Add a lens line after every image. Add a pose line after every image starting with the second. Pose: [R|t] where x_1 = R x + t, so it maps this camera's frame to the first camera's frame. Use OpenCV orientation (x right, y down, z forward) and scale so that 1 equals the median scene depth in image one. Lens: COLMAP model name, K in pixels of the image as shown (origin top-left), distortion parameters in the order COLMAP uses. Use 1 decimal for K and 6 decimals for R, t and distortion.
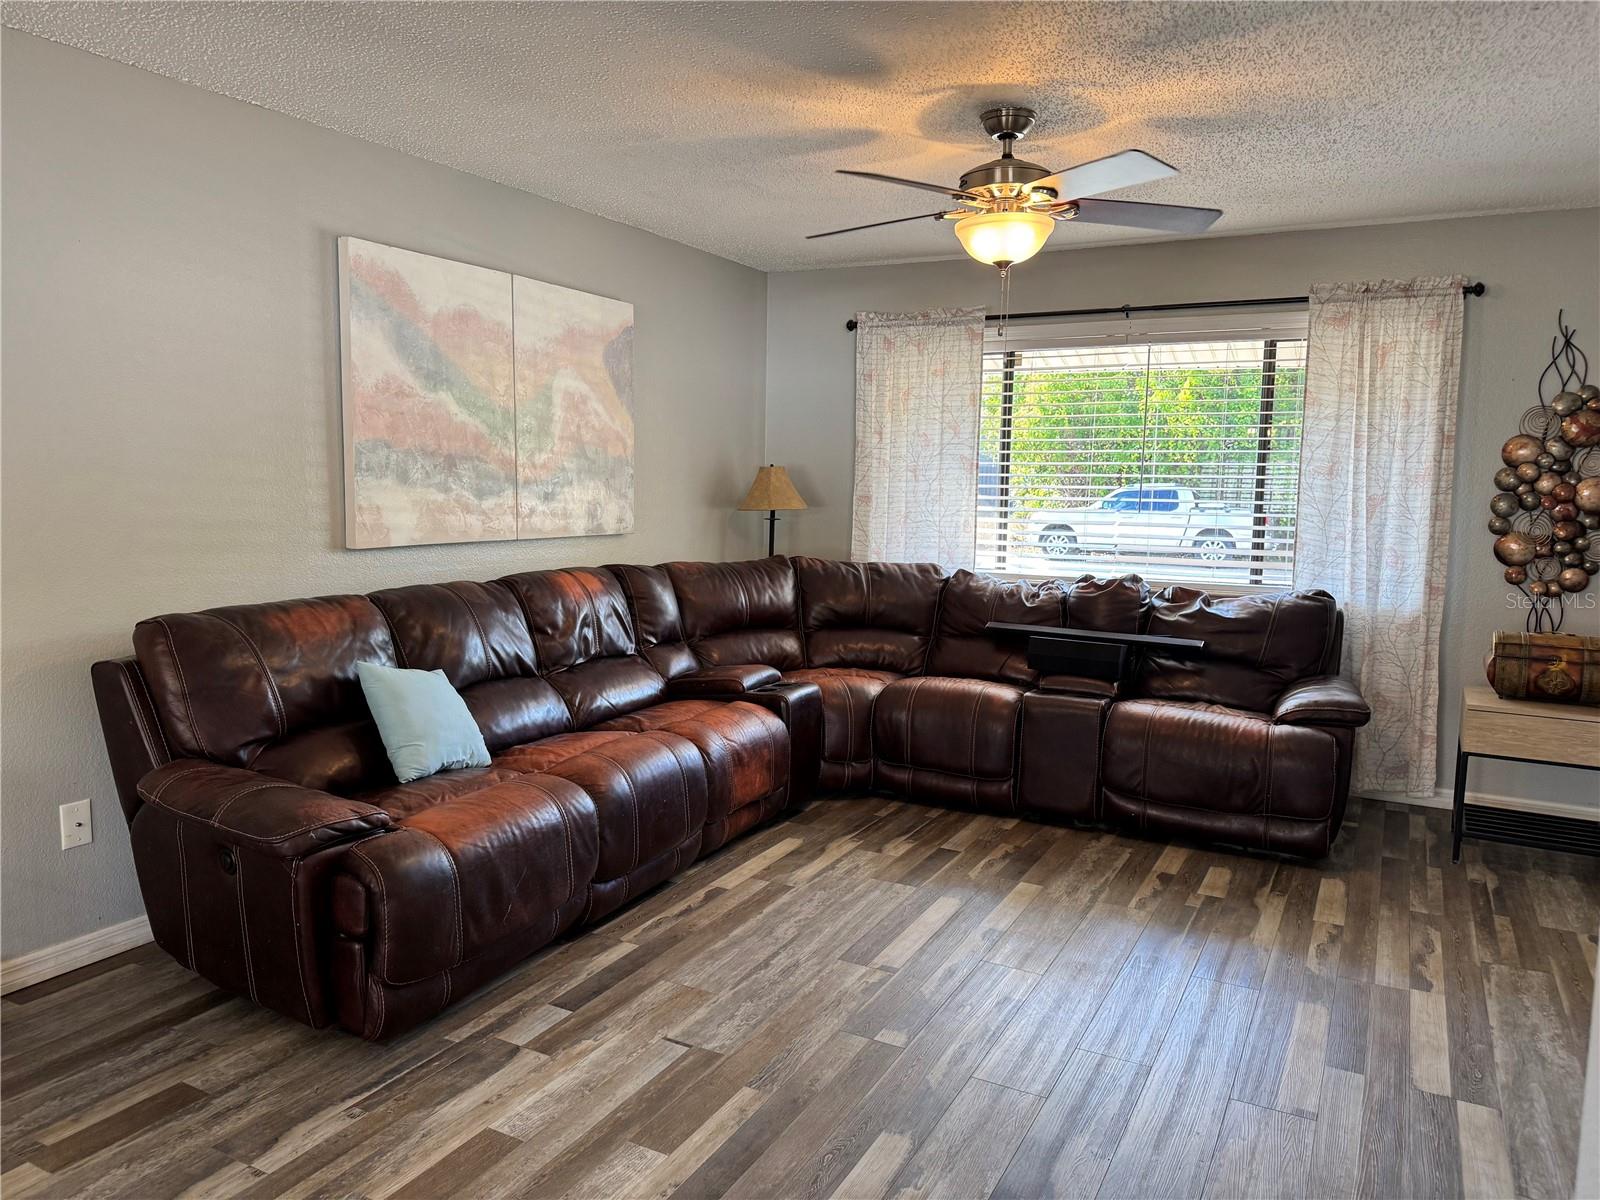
lens RADIAL K [[1112.5, 0, 805.7], [0, 1112.5, 598.1], [0, 0, 1]] dist [0.134376, -0.205291]
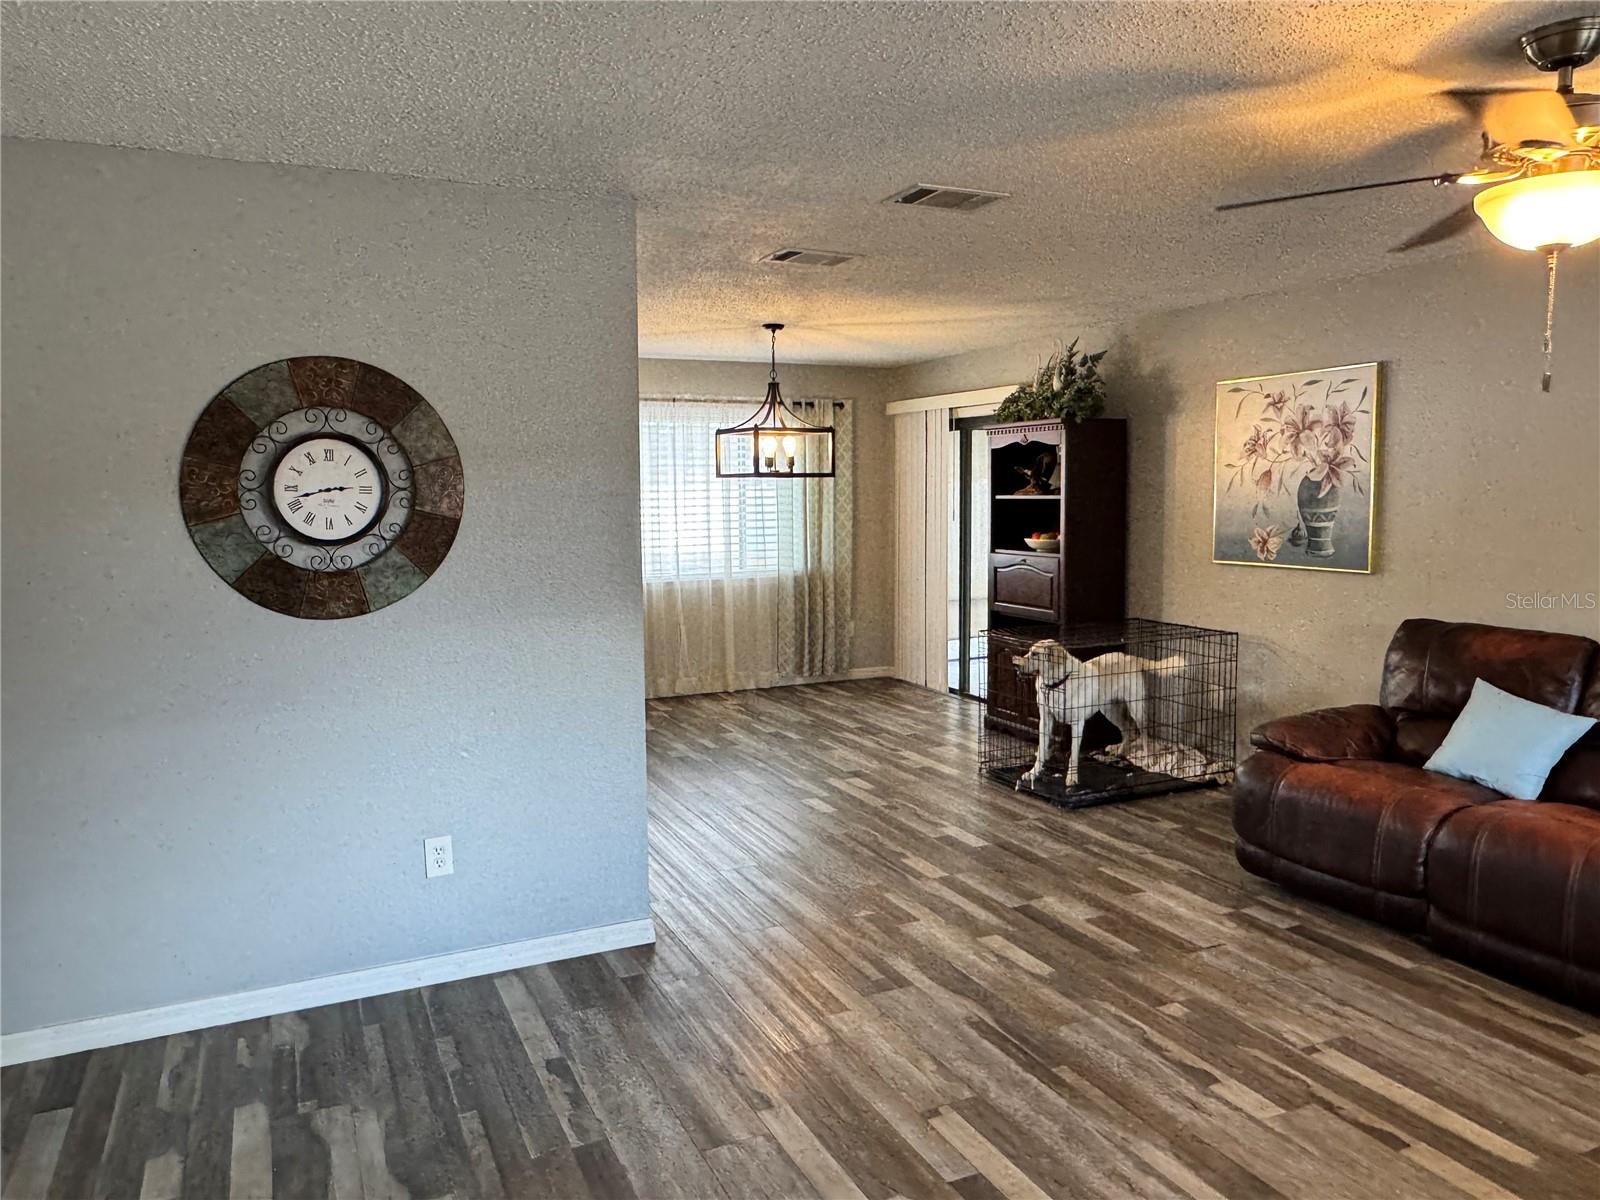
lens RADIAL K [[1113.5, 0, 797.7], [0, 1113.5, 574.0], [0, 0, 1]] dist [0.003385, 0.001311]
pose [[-0.598698, 0.056538, -0.798977, 0.932170], [-0.091437, 0.986160, 0.138300, -0.143776], [0.795738, 0.155856, -0.585243, 0.989942]]
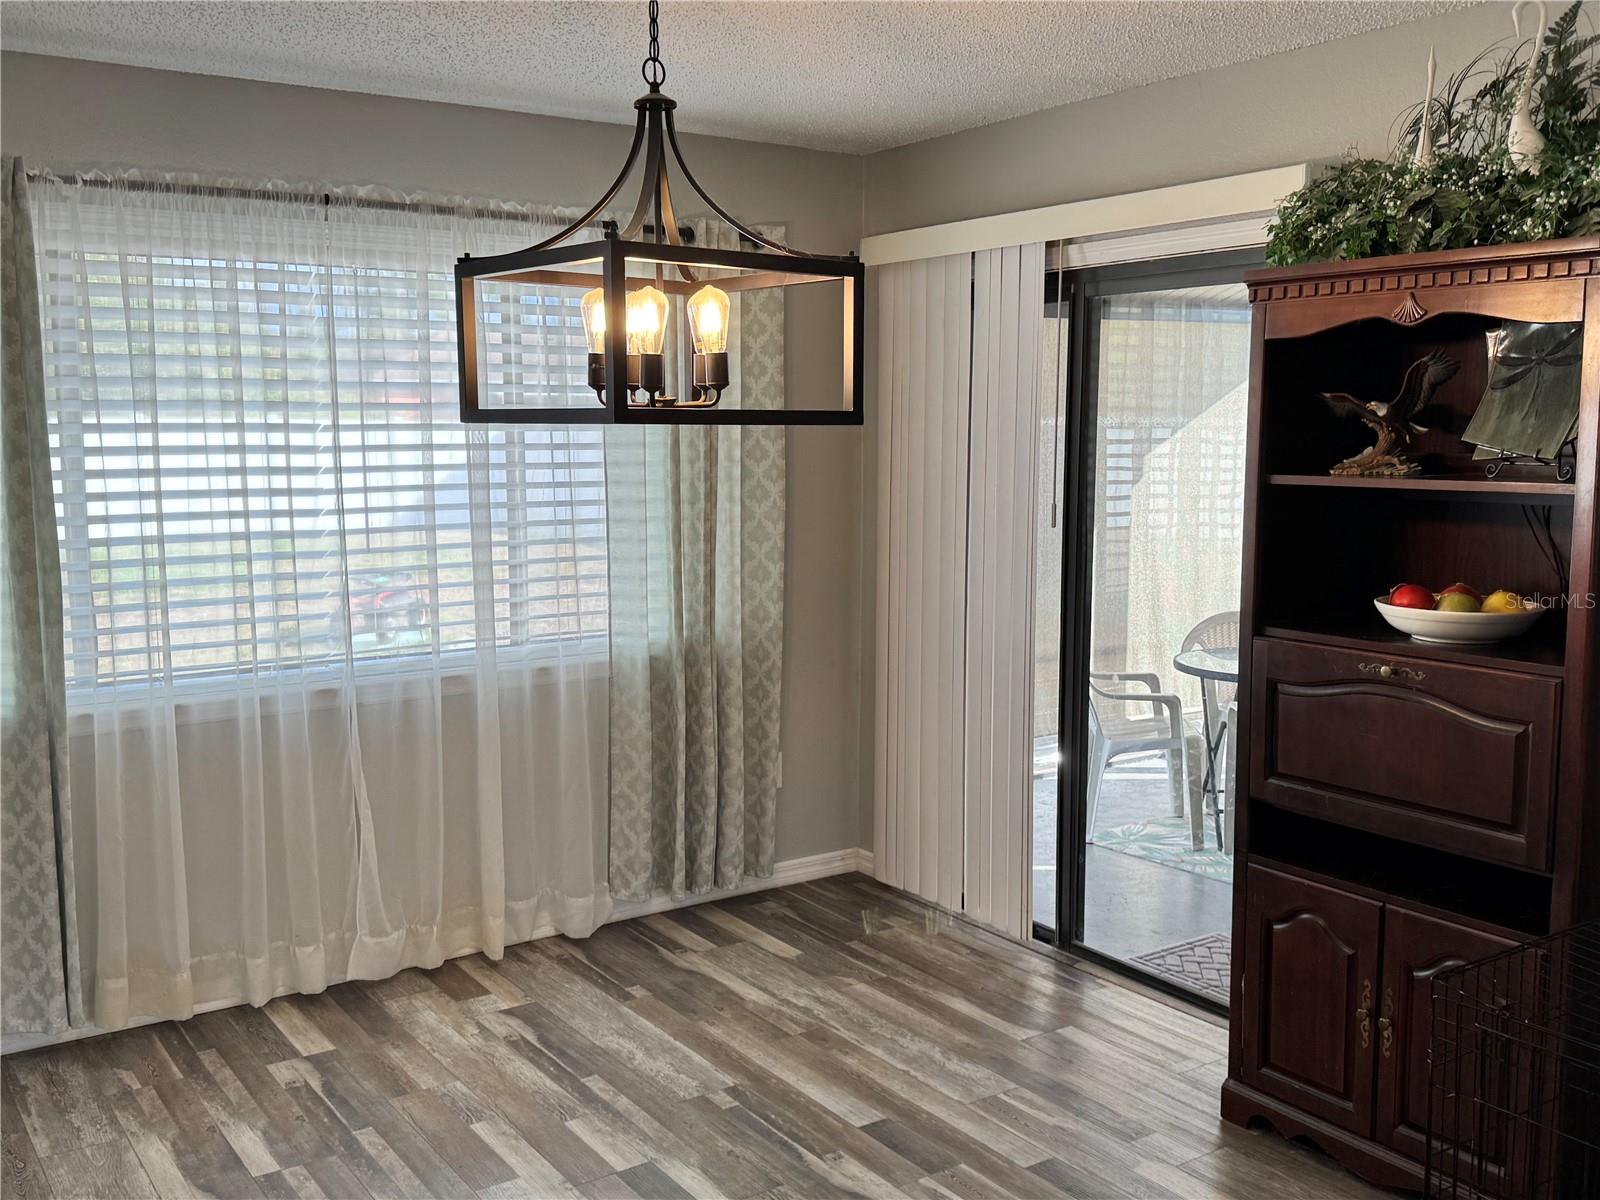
lens RADIAL K [[1528.9, 0, 800.0], [0, 1528.9, 600.0], [0, 0, 1]] dist [0.086383, -0.005350]
pose [[-0.462517, 0.096232, -0.881373, 0.165654], [-0.107189, 0.980731, 0.163330, -0.092364], [0.880107, 0.170016, -0.443289, 0.308236]]
